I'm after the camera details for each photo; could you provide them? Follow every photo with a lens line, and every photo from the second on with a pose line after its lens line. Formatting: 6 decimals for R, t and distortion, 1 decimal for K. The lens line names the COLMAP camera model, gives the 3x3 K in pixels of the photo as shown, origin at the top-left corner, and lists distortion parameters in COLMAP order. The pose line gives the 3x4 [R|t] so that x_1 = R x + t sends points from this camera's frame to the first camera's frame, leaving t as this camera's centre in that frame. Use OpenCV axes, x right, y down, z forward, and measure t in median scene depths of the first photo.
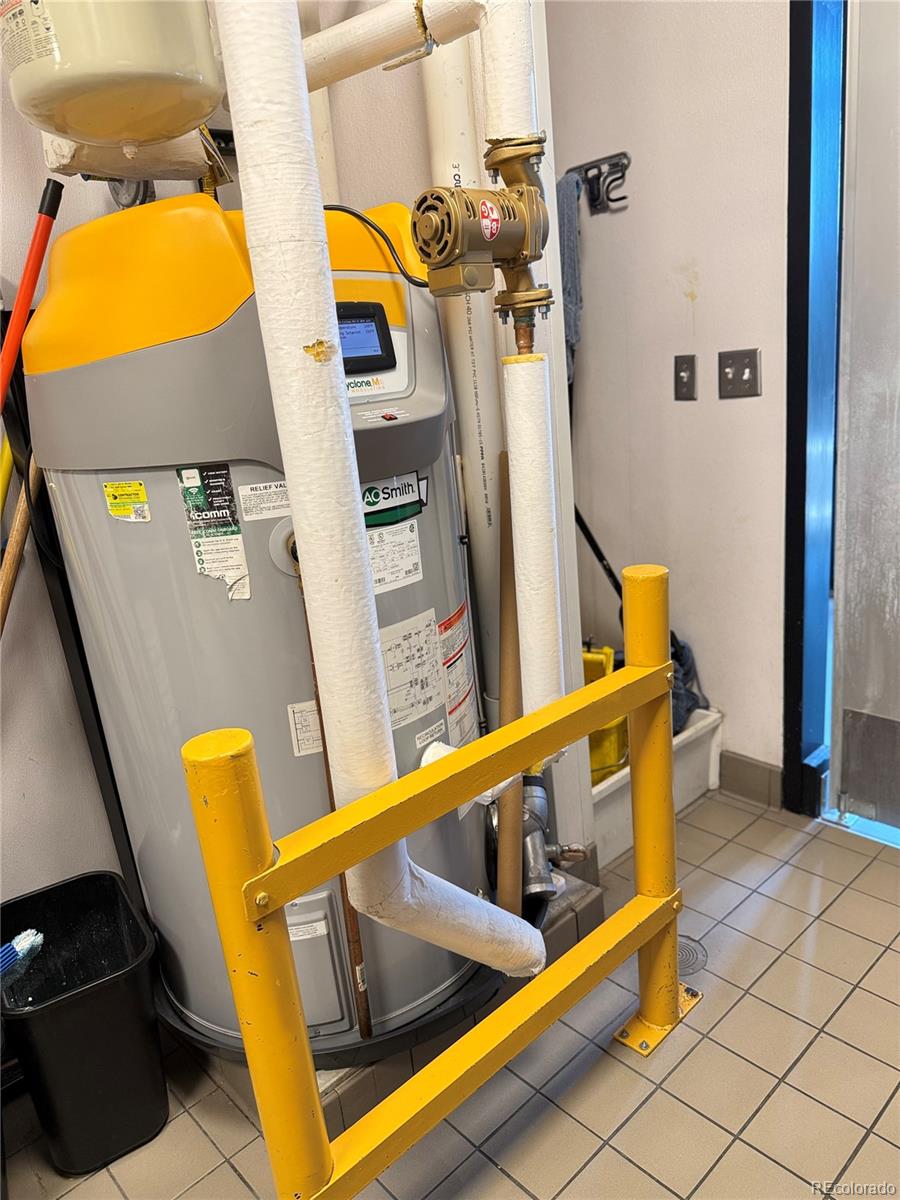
lens RADIAL K [[851.6, 0, 454.0], [0, 851.6, 593.0], [0, 0, 1]] dist [0.117231, -0.186106]
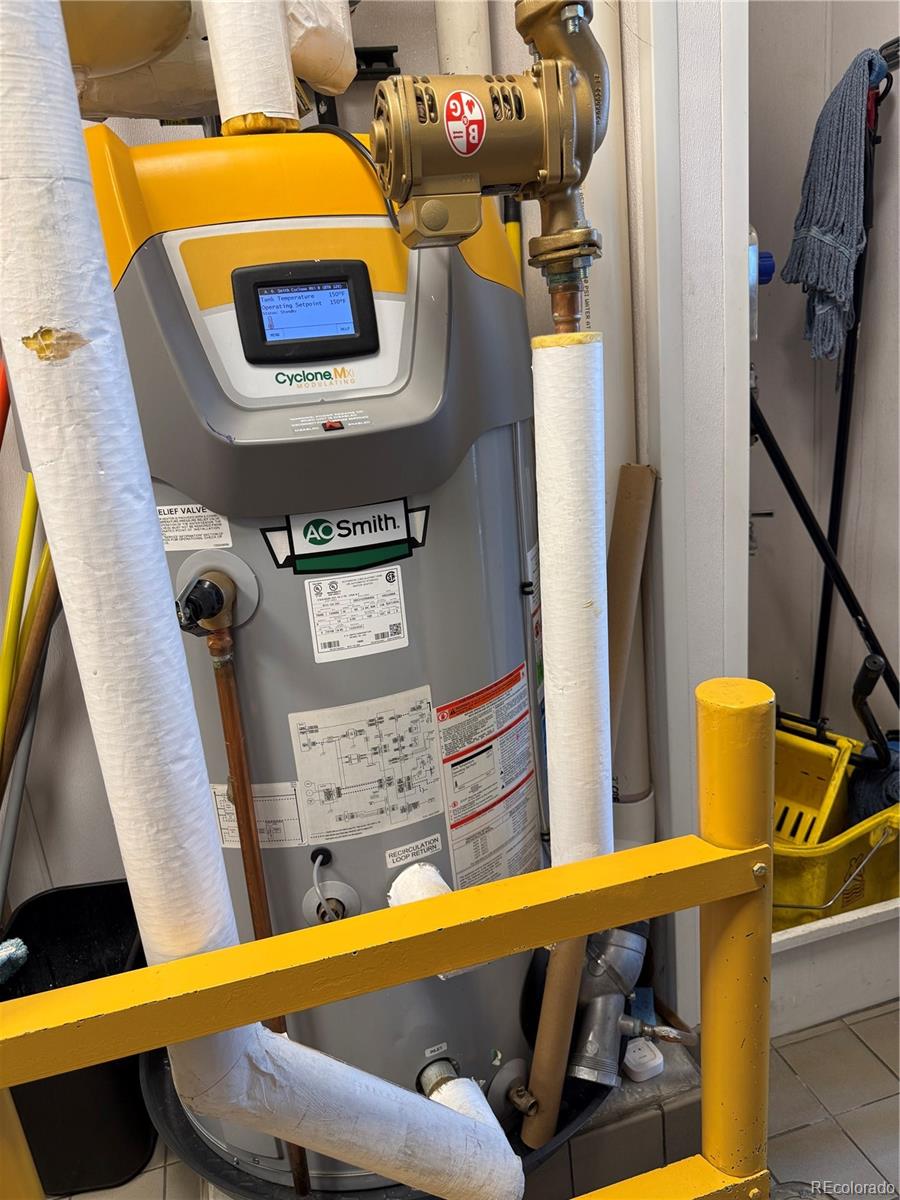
lens RADIAL K [[851.6, 0, 454.0], [0, 851.6, 593.0], [0, 0, 1]] dist [0.117231, -0.186106]
pose [[0.888391, 0.139467, -0.437390, 0.317863], [-0.115036, 0.989970, 0.082012, -0.128867], [0.444441, -0.022543, 0.895525, 0.380192]]
